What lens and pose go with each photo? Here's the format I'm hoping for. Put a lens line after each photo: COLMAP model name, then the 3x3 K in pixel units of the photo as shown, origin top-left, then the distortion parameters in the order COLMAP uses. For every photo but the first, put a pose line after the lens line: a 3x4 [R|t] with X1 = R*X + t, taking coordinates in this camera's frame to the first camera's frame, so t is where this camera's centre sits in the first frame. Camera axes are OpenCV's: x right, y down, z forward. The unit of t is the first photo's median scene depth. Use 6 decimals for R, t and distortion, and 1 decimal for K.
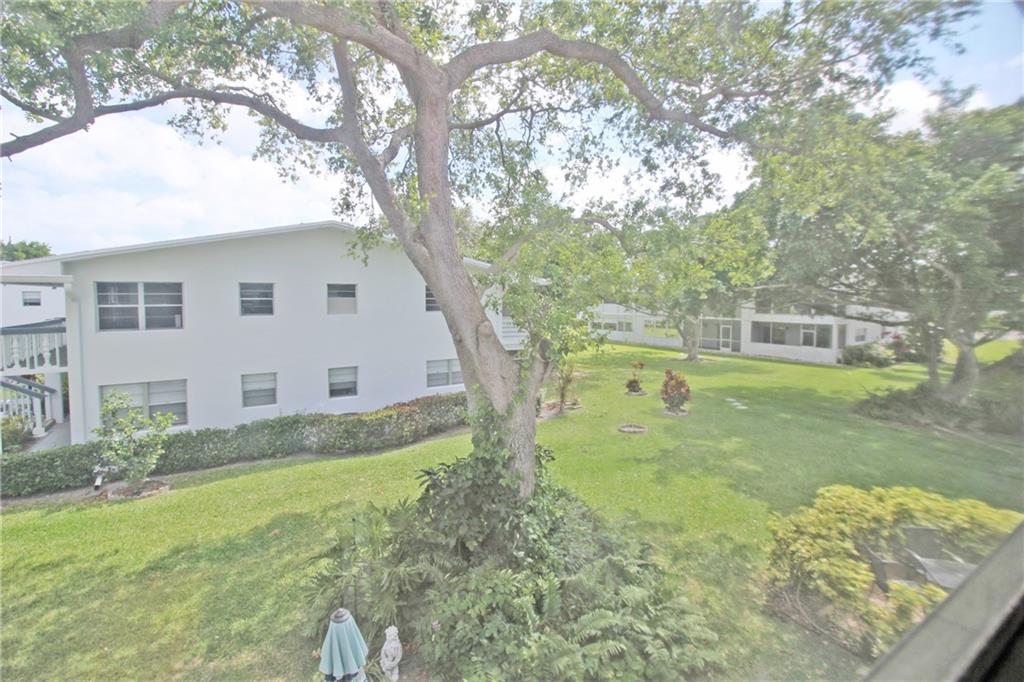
lens RADIAL K [[469.6, 0, 509.7], [0, 469.6, 338.5], [0, 0, 1]] dist [-0.002271, -0.009596]
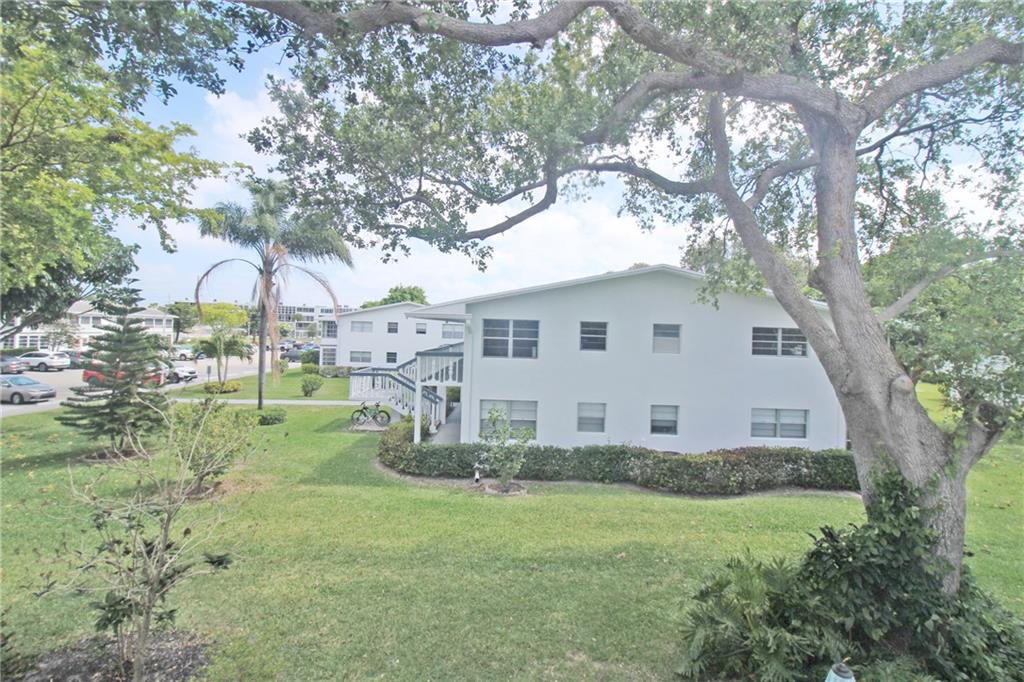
lens RADIAL K [[469.6, 0, 507.6], [0, 469.6, 339.4], [0, 0, 1]] dist [-0.002271, -0.009596]
pose [[0.856318, 0.039839, -0.514910, -0.159544], [-0.079822, 0.995249, -0.055744, 0.003307], [0.510243, 0.088836, 0.855430, -0.077518]]
